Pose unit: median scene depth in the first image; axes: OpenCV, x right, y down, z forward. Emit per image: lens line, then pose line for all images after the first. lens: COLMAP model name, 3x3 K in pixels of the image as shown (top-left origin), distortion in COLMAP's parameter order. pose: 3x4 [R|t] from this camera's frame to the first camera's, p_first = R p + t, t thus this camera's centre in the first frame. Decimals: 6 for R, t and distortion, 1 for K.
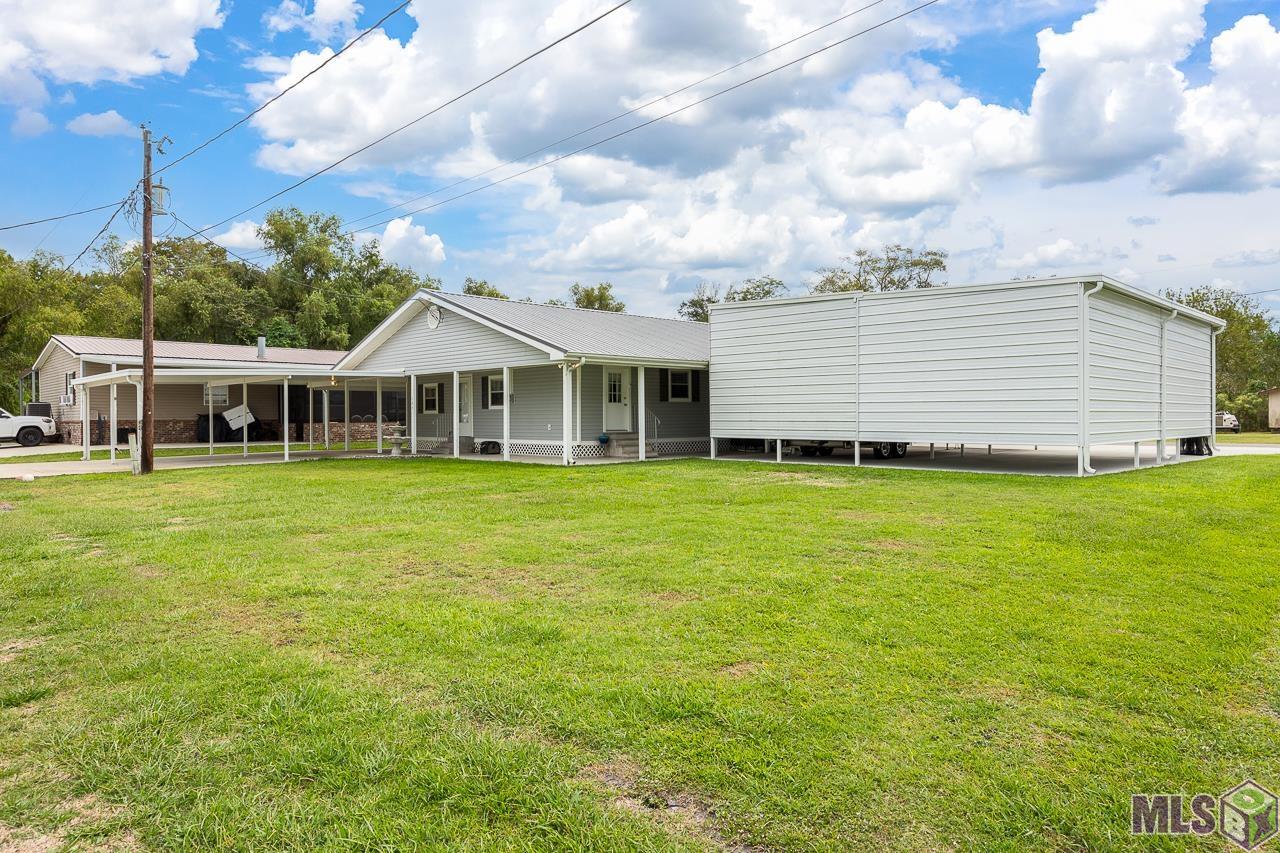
lens RADIAL K [[812.4, 0, 637.0], [0, 812.4, 427.7], [0, 0, 1]] dist [0.005804, 0.000546]
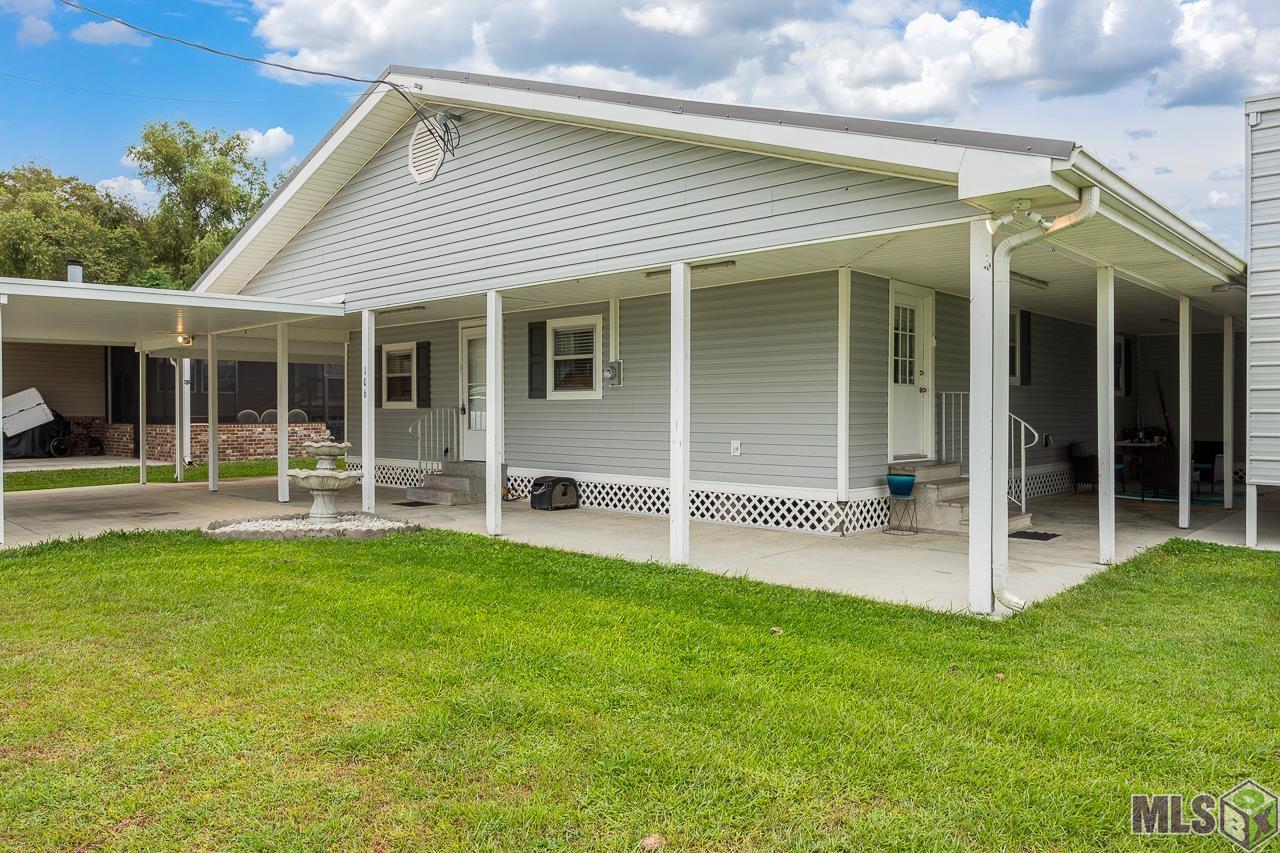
lens RADIAL K [[874.9, 0, 644.5], [0, 874.9, 418.3], [0, 0, 1]] dist [-0.003146, 0.000177]
pose [[0.997972, 0.006893, 0.063280, -0.141833], [-0.006465, 0.999955, -0.006967, -0.008729], [-0.063325, 0.006544, 0.997972, 0.480353]]
